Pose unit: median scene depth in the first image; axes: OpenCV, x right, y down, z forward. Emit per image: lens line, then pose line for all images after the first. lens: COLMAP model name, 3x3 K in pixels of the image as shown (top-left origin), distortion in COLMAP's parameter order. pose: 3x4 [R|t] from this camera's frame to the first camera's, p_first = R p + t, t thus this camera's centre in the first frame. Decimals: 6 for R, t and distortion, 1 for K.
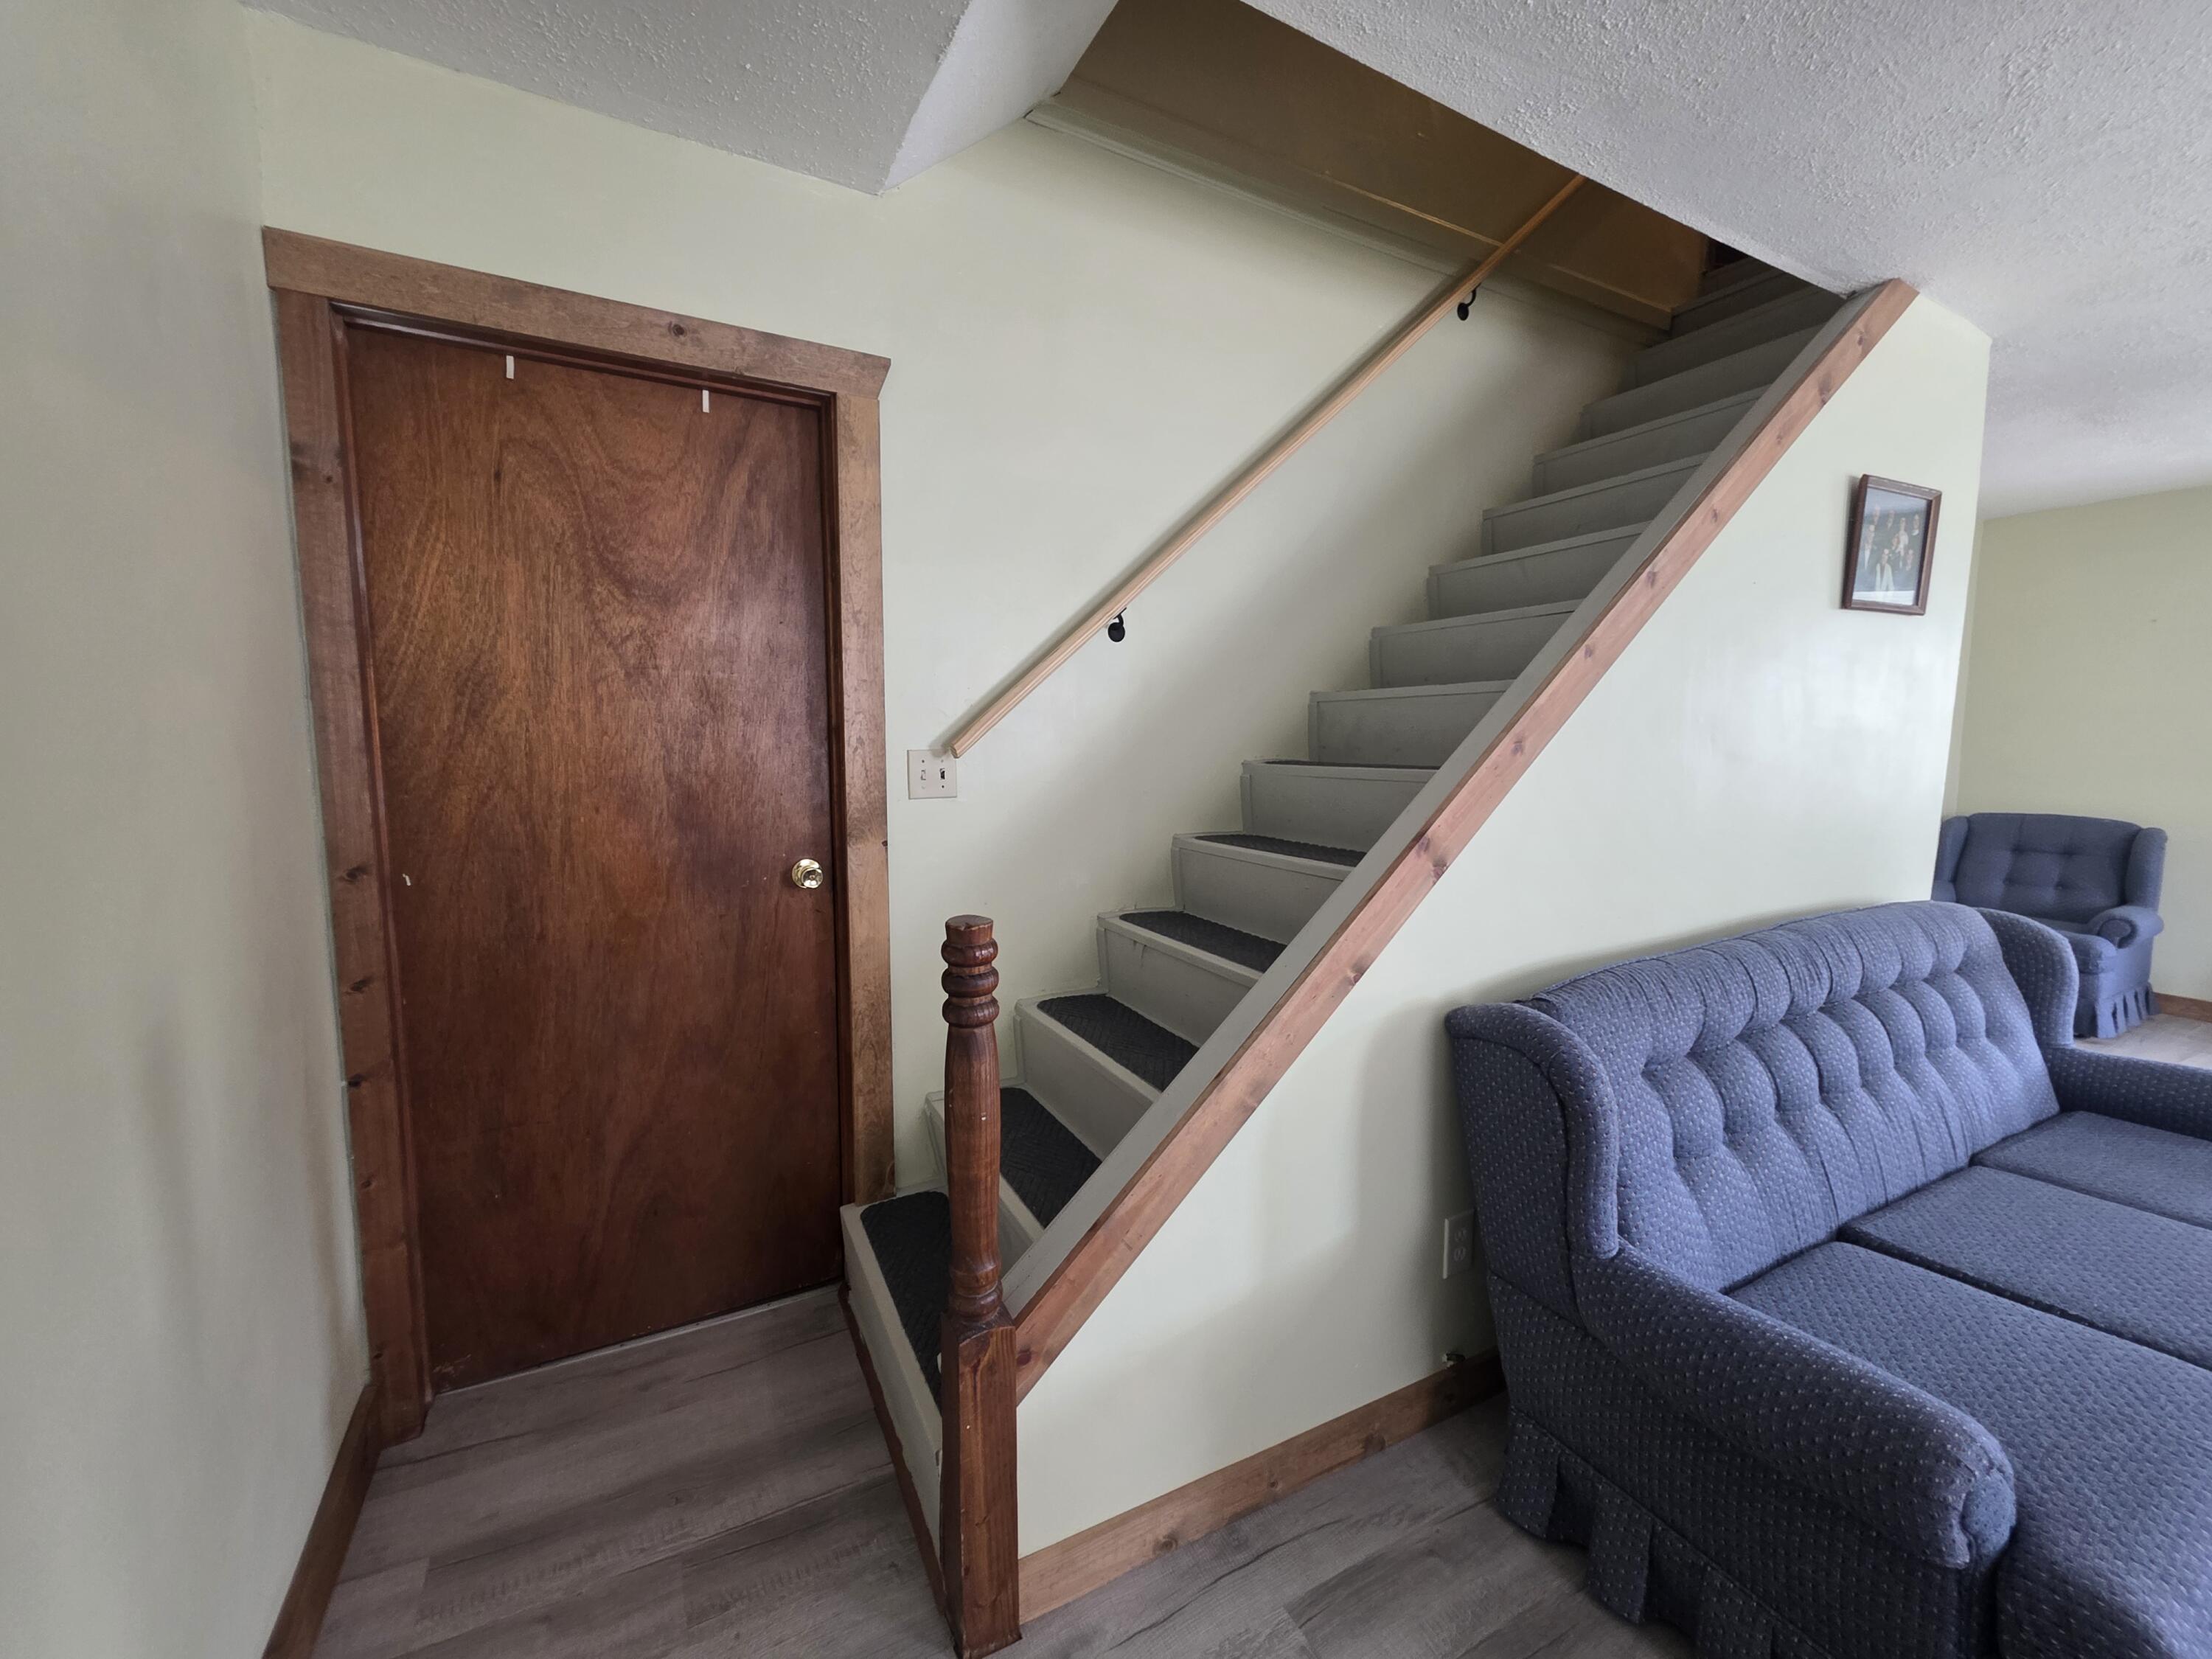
lens RADIAL K [[882.5, 0, 1114.2], [0, 882.5, 831.9], [0, 0, 1]] dist [-0.000136, -0.000694]
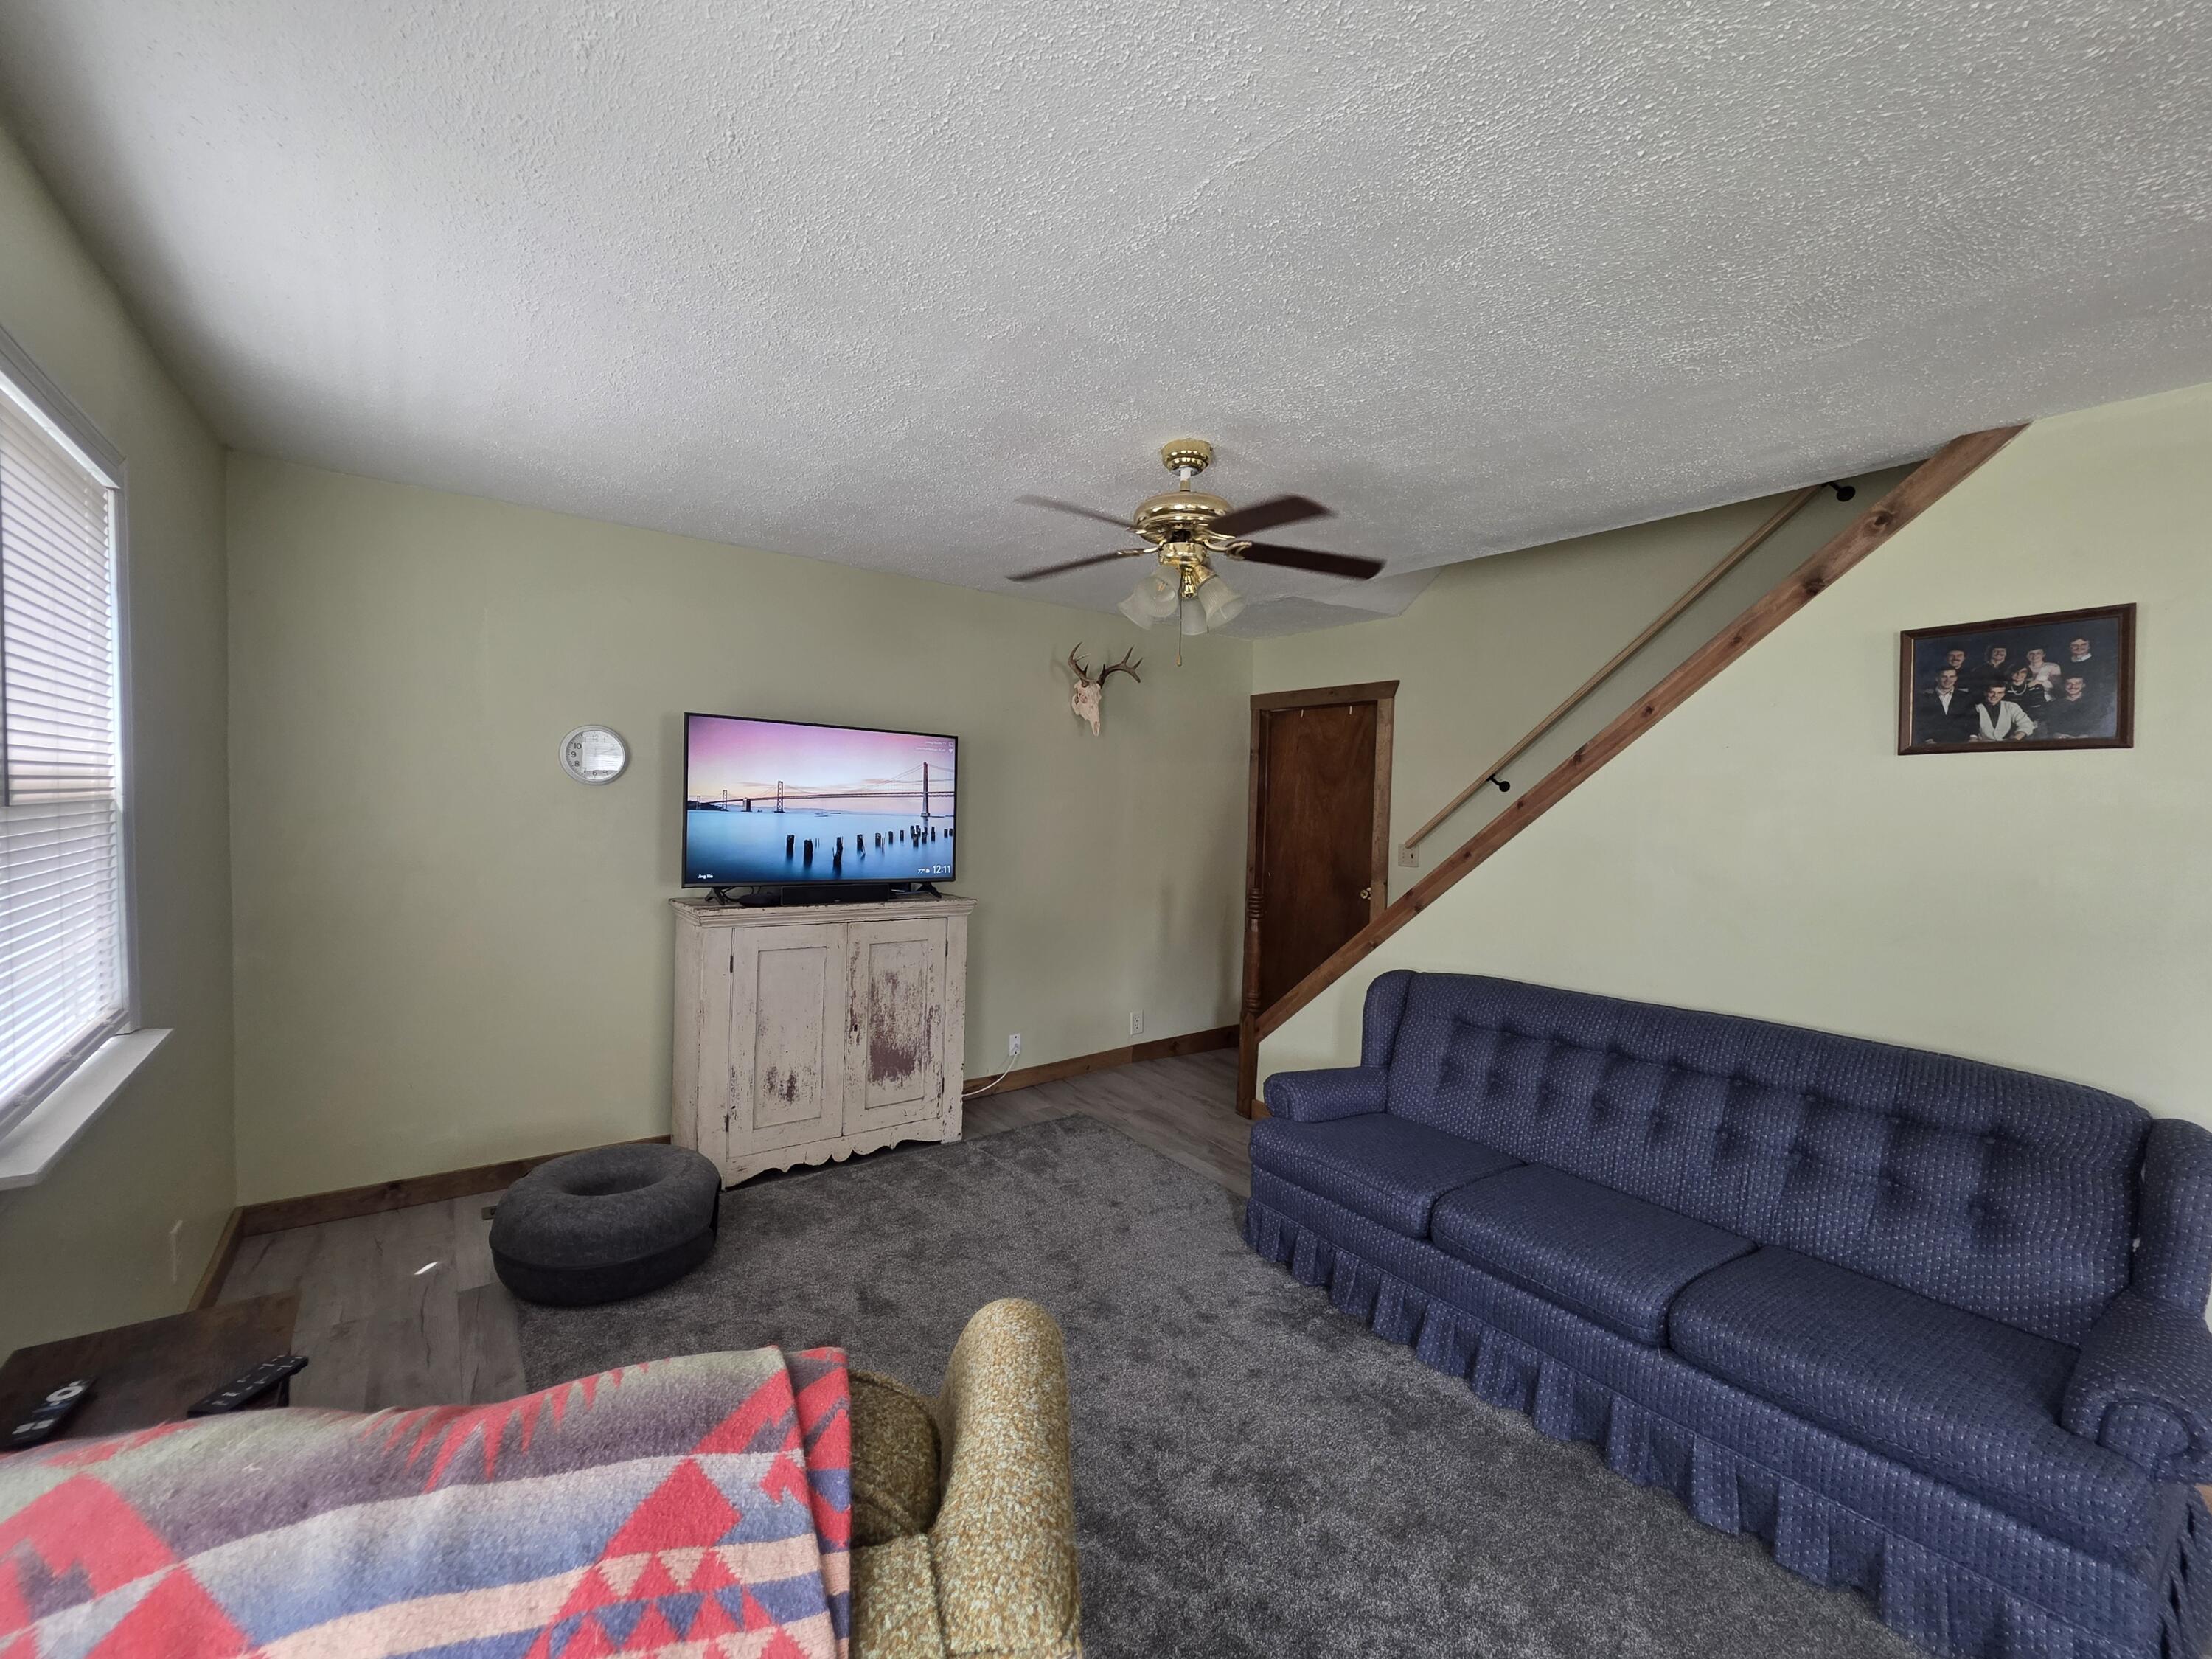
lens RADIAL K [[882.5, 0, 1098.4], [0, 882.5, 825.6], [0, 0, 1]] dist [-0.000136, -0.000694]
pose [[0.140800, 0.028480, -0.989628, 2.105526], [-0.139034, 0.990249, 0.008717, -0.055826], [0.980227, 0.136364, 0.143386, -0.089176]]
